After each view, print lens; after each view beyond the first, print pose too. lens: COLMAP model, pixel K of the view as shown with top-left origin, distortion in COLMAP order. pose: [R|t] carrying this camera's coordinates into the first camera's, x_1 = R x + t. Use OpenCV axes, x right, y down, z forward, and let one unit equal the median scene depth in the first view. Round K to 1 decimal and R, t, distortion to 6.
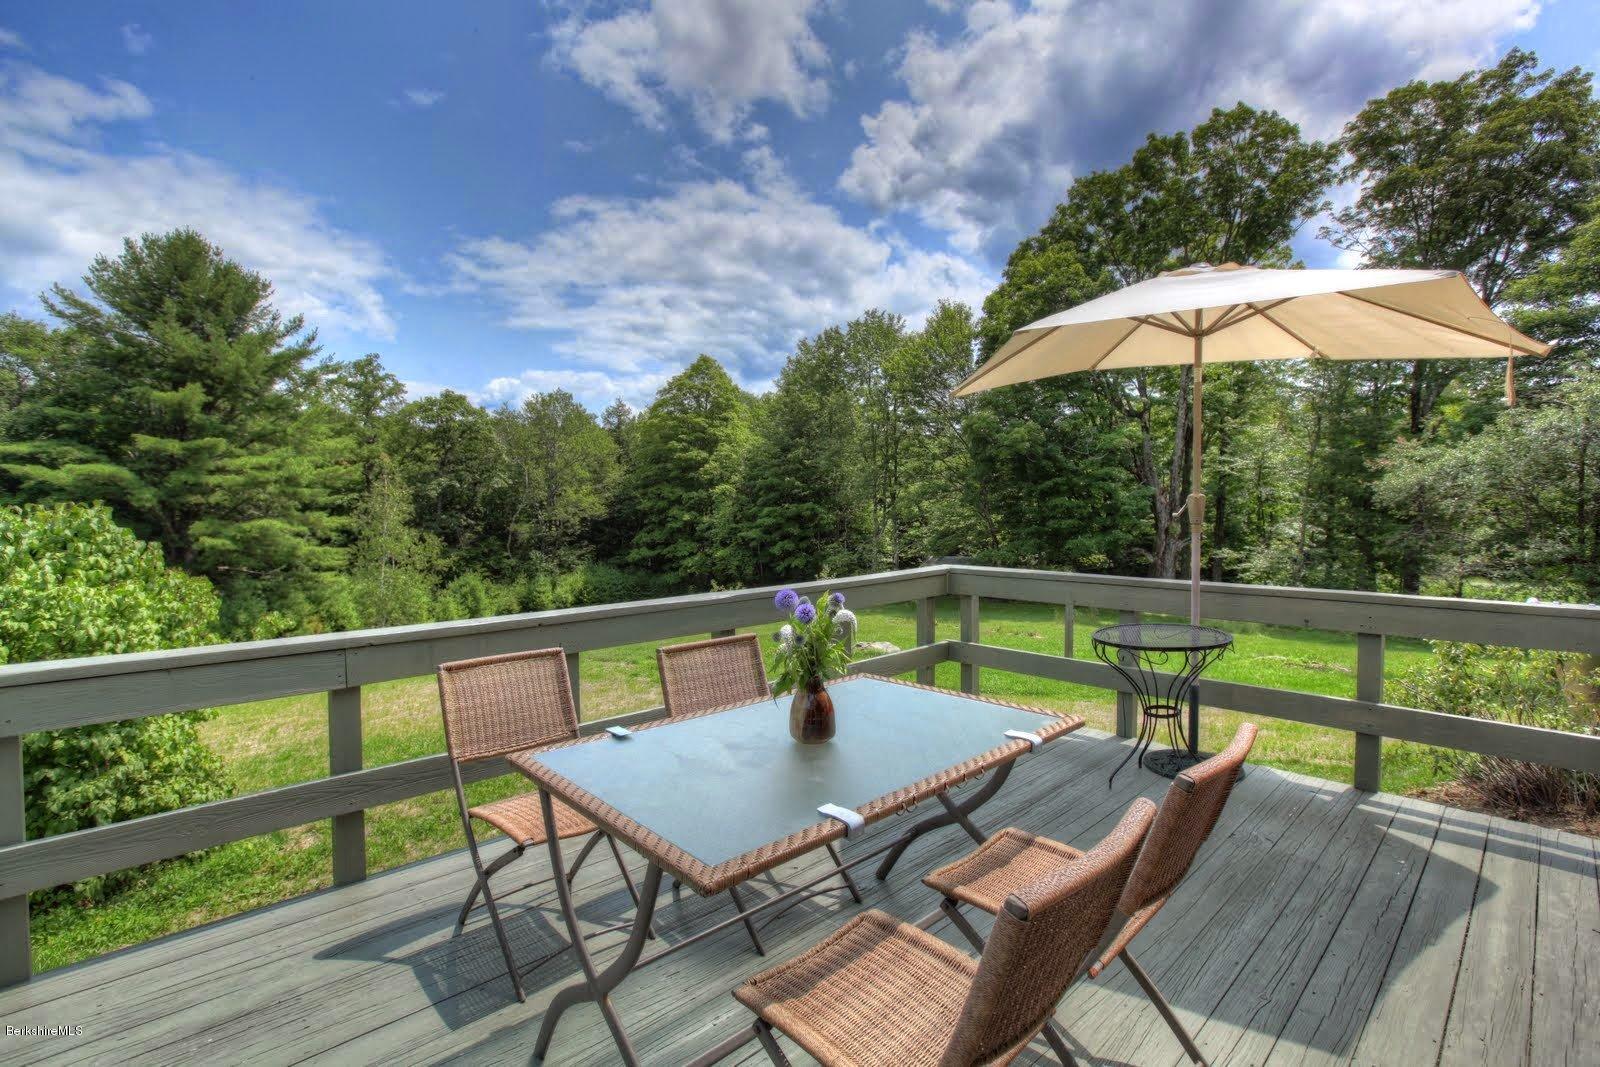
lens RADIAL K [[738.6, 0, 804.8], [0, 738.6, 511.7], [0, 0, 1]] dist [-0.022149, 0.003870]
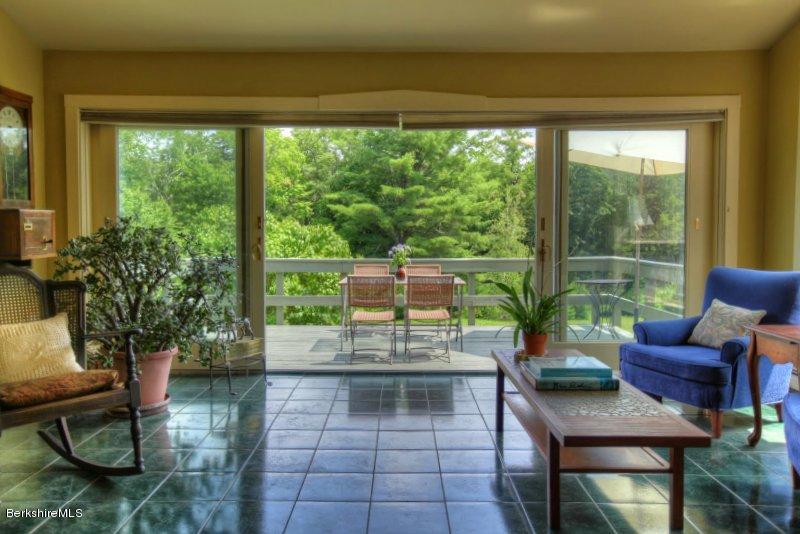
lens RADIAL K [[647.1, 0, 390.1], [0, 647.1, 249.1], [0, 0, 1]] dist [-0.001009, 0.005592]
pose [[0.726511, 0.026391, -0.686648, 0.121834], [-0.012428, 0.999603, 0.025270, 0.003710], [0.687042, -0.009825, 0.726551, -0.080062]]
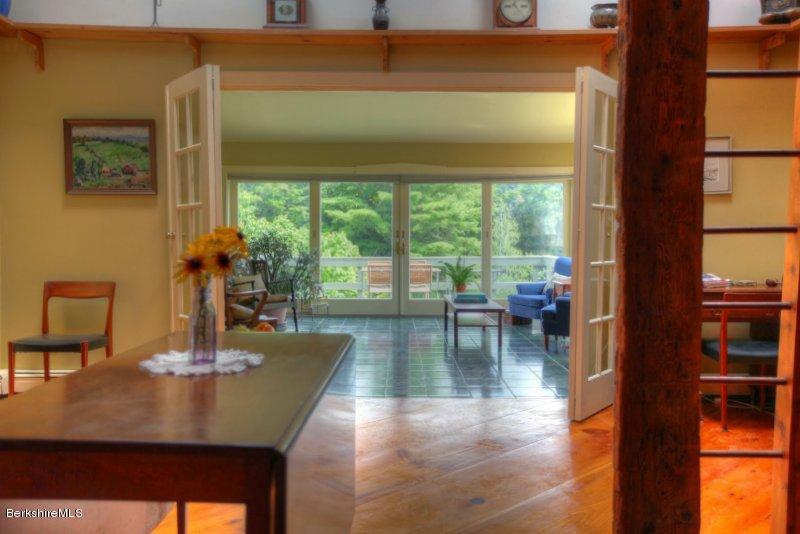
lens RADIAL K [[690.7, 0, 398.0], [0, 690.7, 249.1], [0, 0, 1]] dist [0.071846, 0.015227]
pose [[0.738110, 0.020389, -0.674372, 0.191292], [-0.012848, 0.999787, 0.016166, 0.003247], [0.674558, -0.003268, 0.738215, -0.156854]]
